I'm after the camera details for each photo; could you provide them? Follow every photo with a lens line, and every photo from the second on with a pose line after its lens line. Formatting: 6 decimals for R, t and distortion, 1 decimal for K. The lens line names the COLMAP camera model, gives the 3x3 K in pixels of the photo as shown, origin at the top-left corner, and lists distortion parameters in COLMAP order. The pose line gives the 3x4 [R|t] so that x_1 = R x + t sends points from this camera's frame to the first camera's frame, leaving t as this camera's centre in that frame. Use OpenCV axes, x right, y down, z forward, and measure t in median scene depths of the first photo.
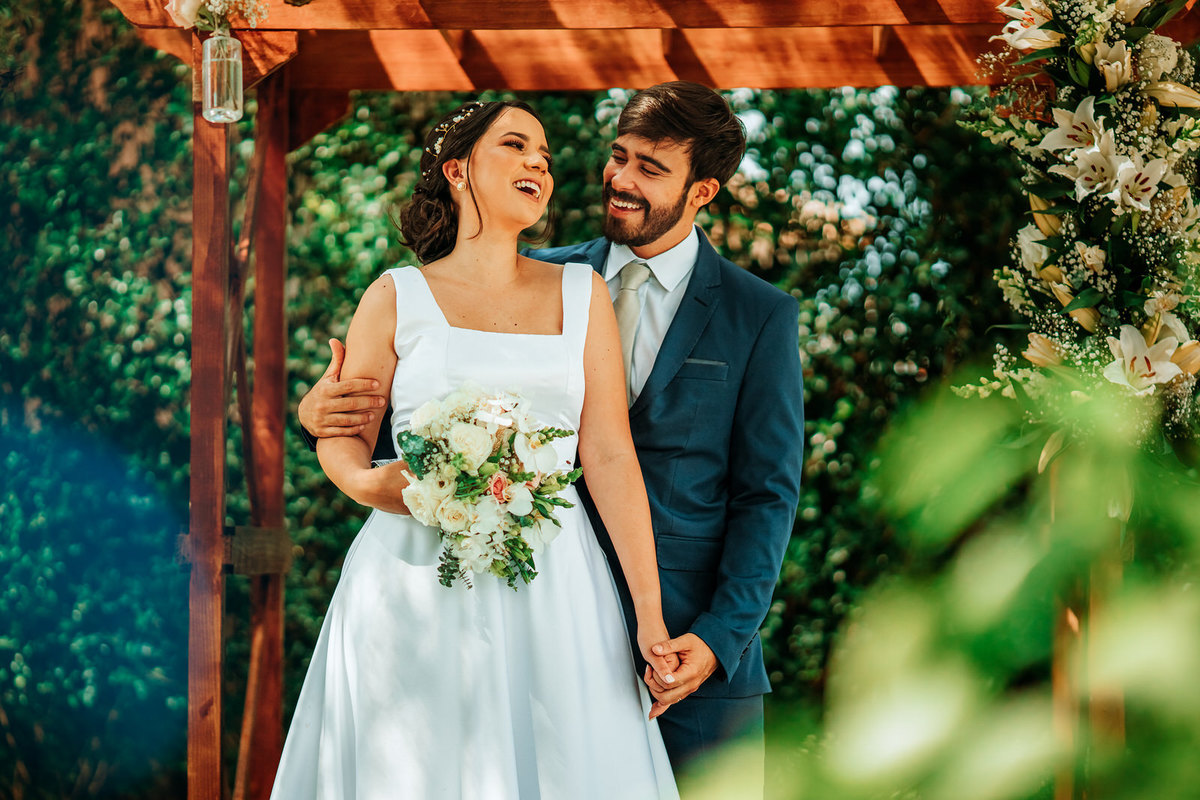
lens RADIAL K [[4311.1, 0, 600.0], [0, 4311.1, 400.0], [0, 0, 1]] dist [0.212155, -0.172212]
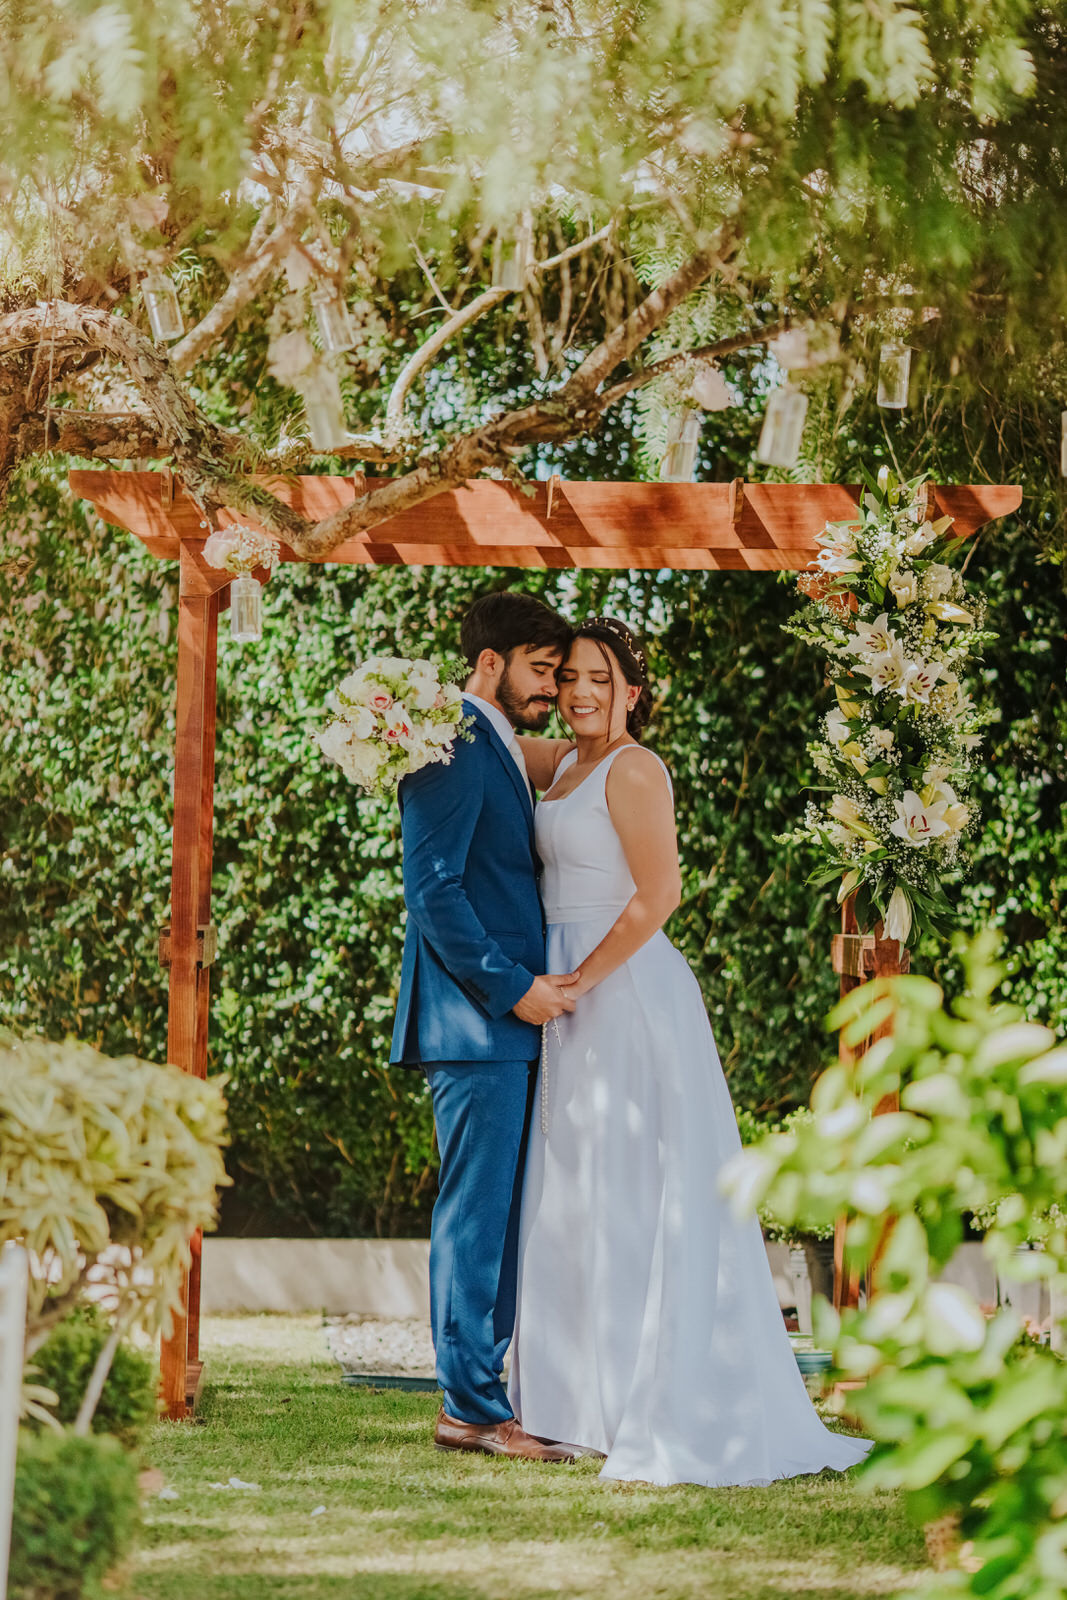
lens RADIAL K [[5748.1, 0, 533.5], [0, 5748.1, 800.0], [0, 0, 1]] dist [0.212155, -0.172212]
pose [[0.997784, 0.020706, 0.063237, -0.098082], [-0.022571, 0.999327, 0.028923, -0.061437], [-0.062596, -0.030286, 0.997579, -0.703179]]
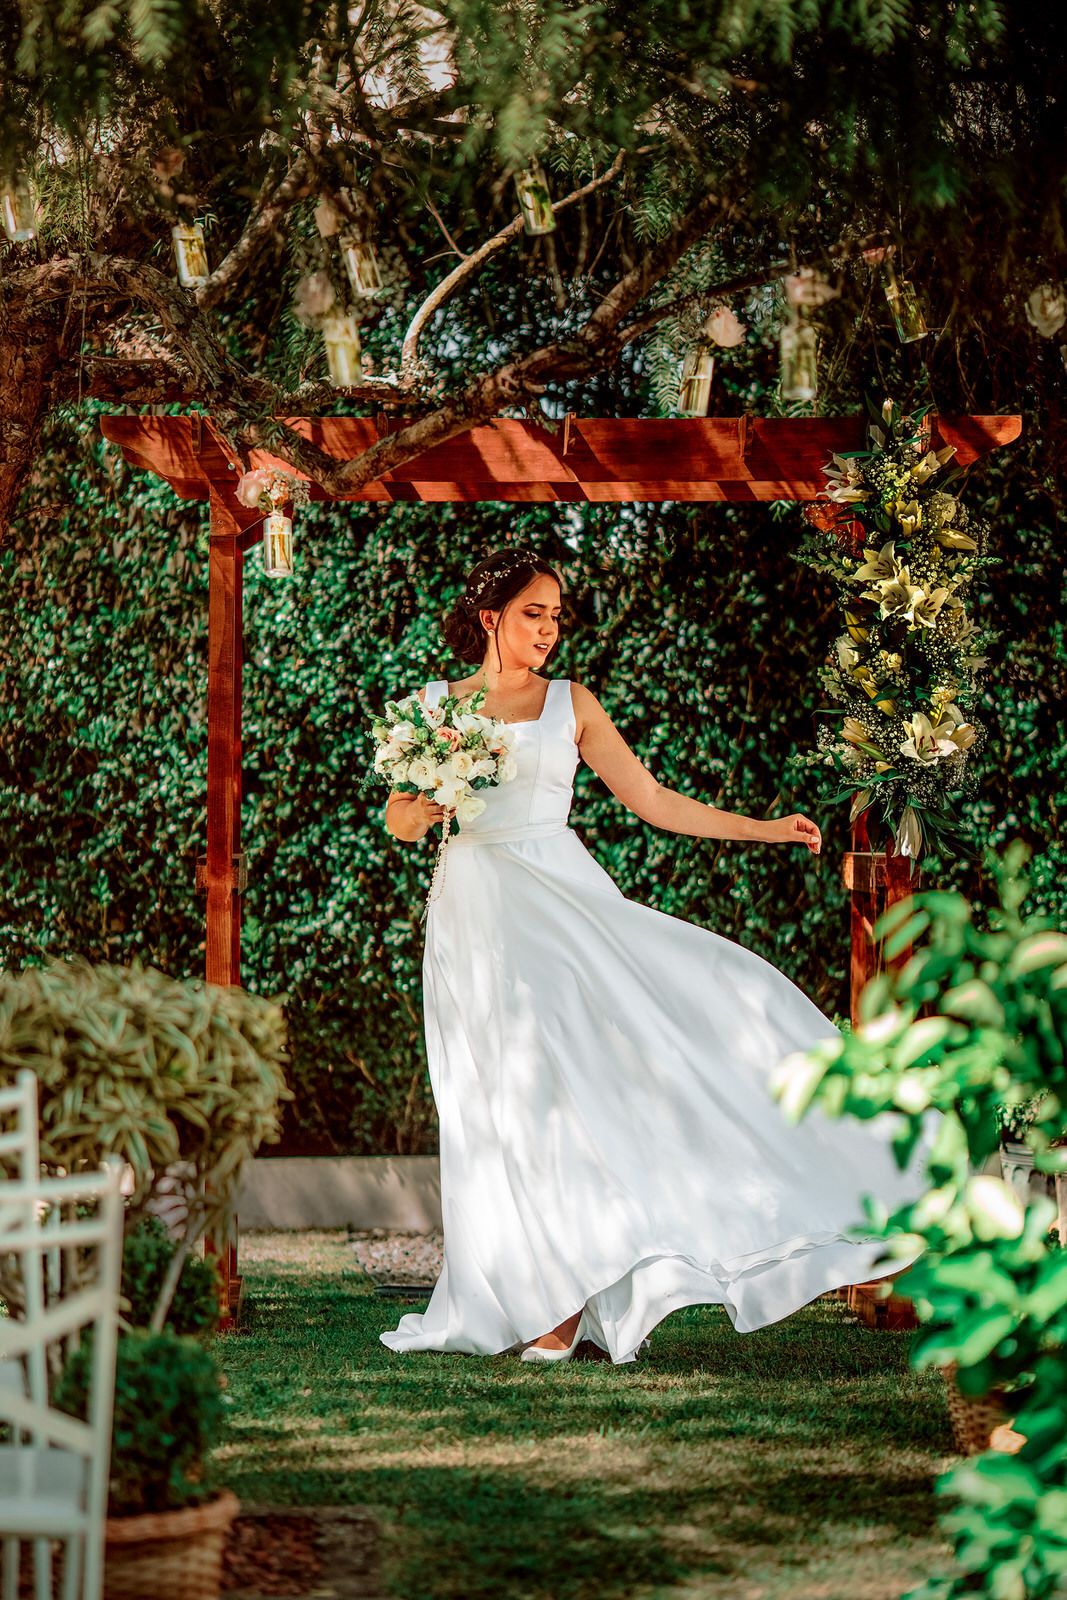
lens RADIAL K [[5748.1, 0, 533.5], [0, 5748.1, 800.0], [0, 0, 1]] dist [0.212155, -0.172212]
pose [[0.997688, 0.003045, 0.067899, -0.116672], [-0.005891, 0.999110, 0.041756, -0.063511], [-0.067711, -0.042059, 0.996818, -0.762066]]
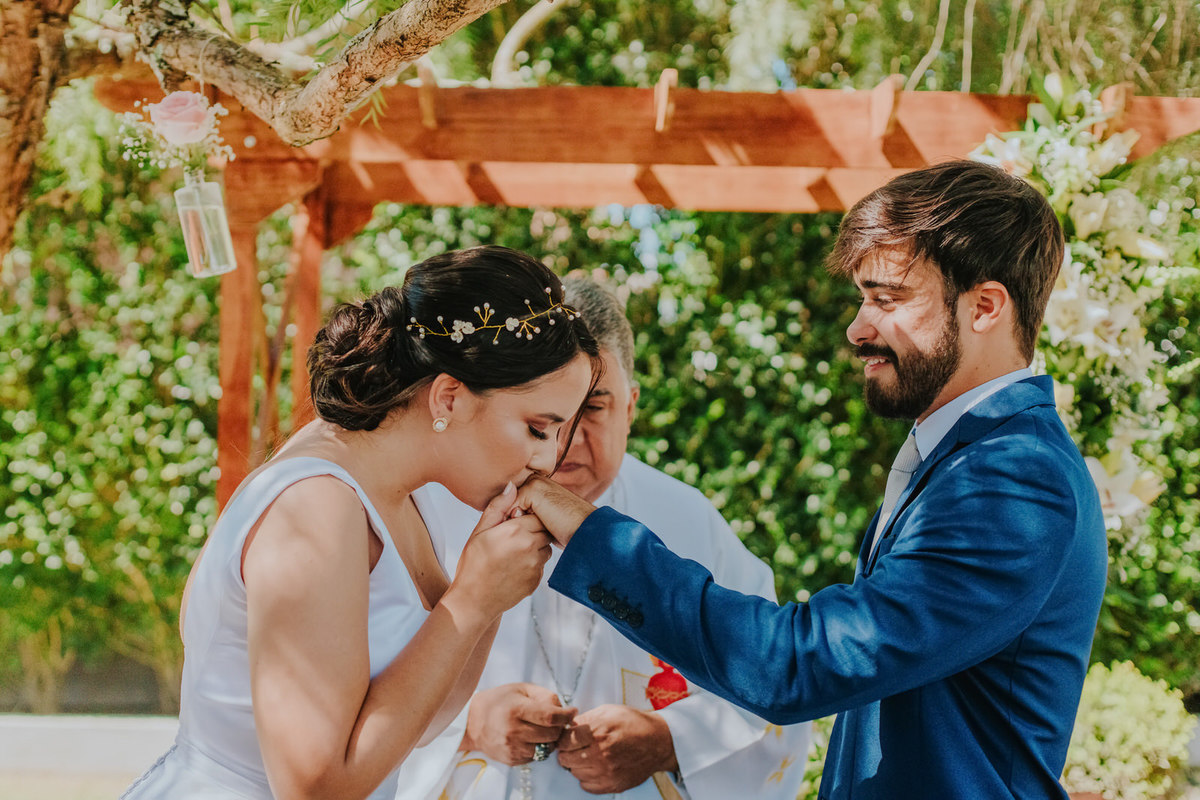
lens RADIAL K [[1900.9, 0, 596.2], [0, 1900.9, 427.1], [0, 0, 1]] dist [-0.121666, -0.077723]
pose [[0.998148, 0.018610, 0.057914, -0.028014], [-0.022982, 0.996860, 0.075772, -0.057531], [-0.056323, -0.076963, 0.995442, 0.538775]]
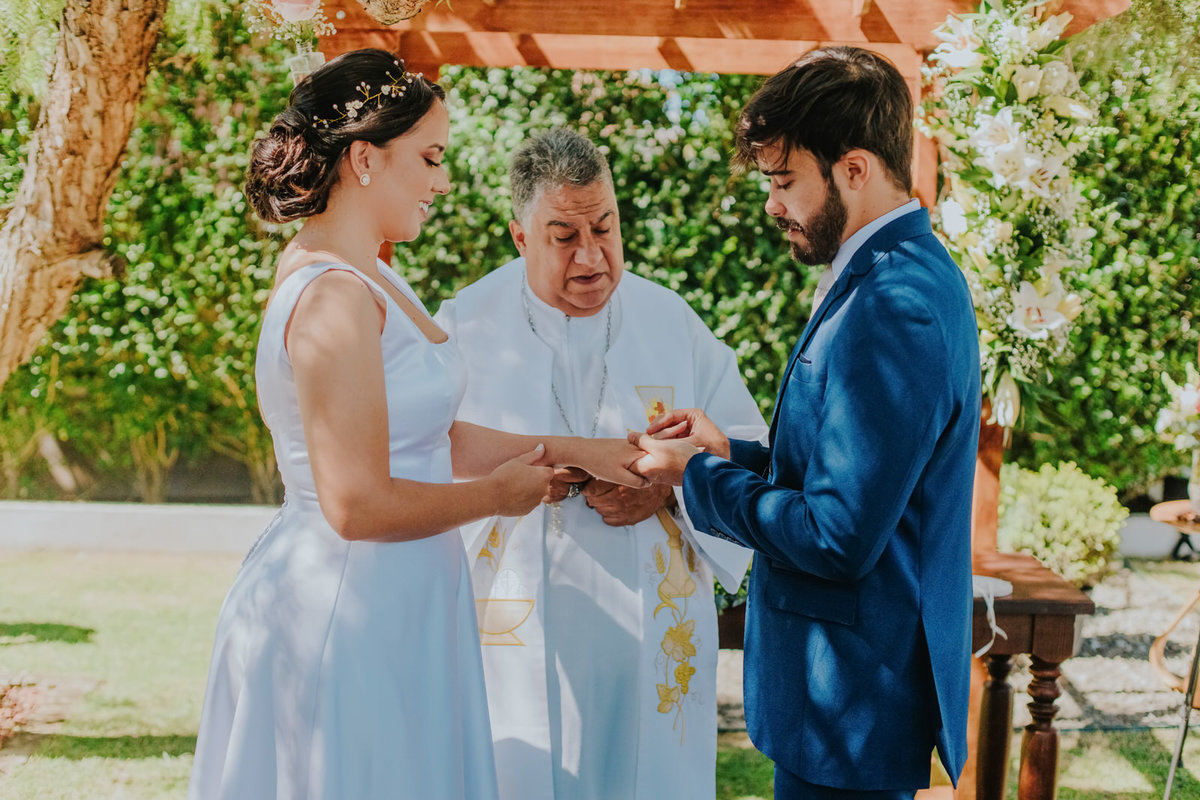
lens RADIAL K [[1729.7, 0, 600.0], [0, 1729.7, 400.0], [0, 0, 1]] dist [-0.142406, 0.036286]
pose [[0.998811, 0.025257, 0.041692, -0.028399], [-0.031304, 0.987973, 0.151422, -0.056700], [-0.037366, -0.152547, 0.987590, 0.481457]]
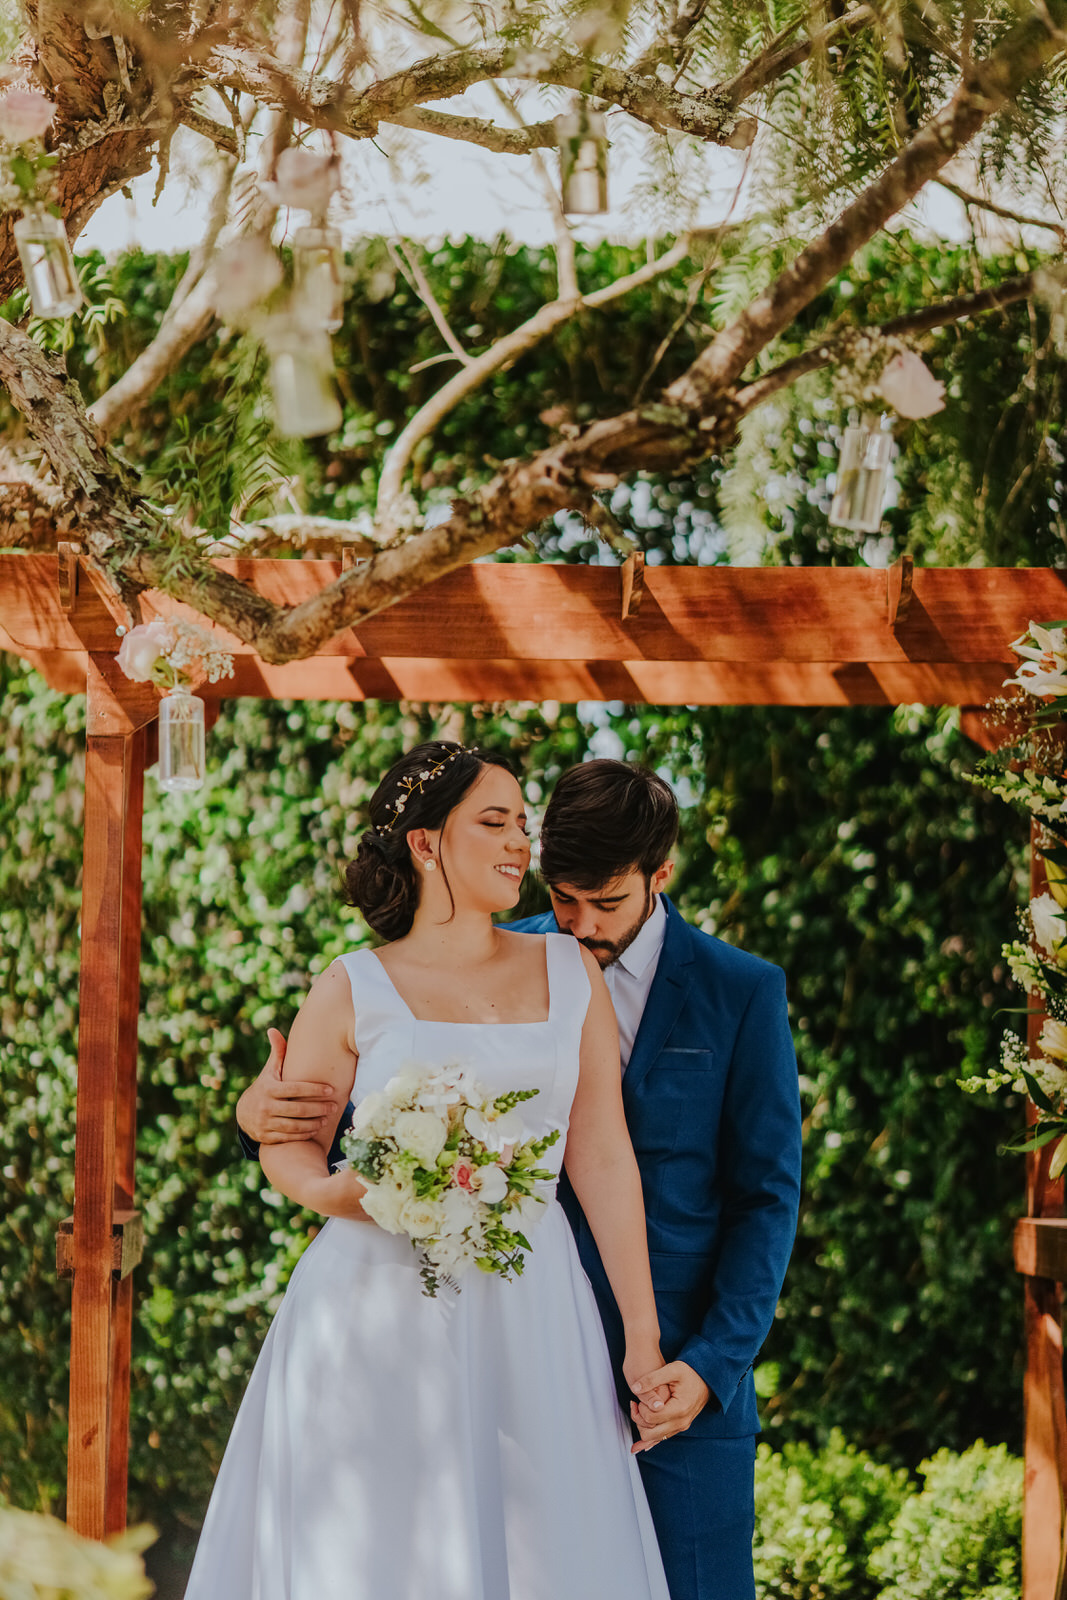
lens RADIAL K [[5748.1, 0, 533.5], [0, 5748.1, 800.0], [0, 0, 1]] dist [0.212155, -0.172212]
pose [[0.997135, 0.018541, 0.073329, -0.090982], [-0.017741, 0.999776, -0.011542, -0.044836], [-0.073526, 0.010208, 0.997241, -0.160154]]
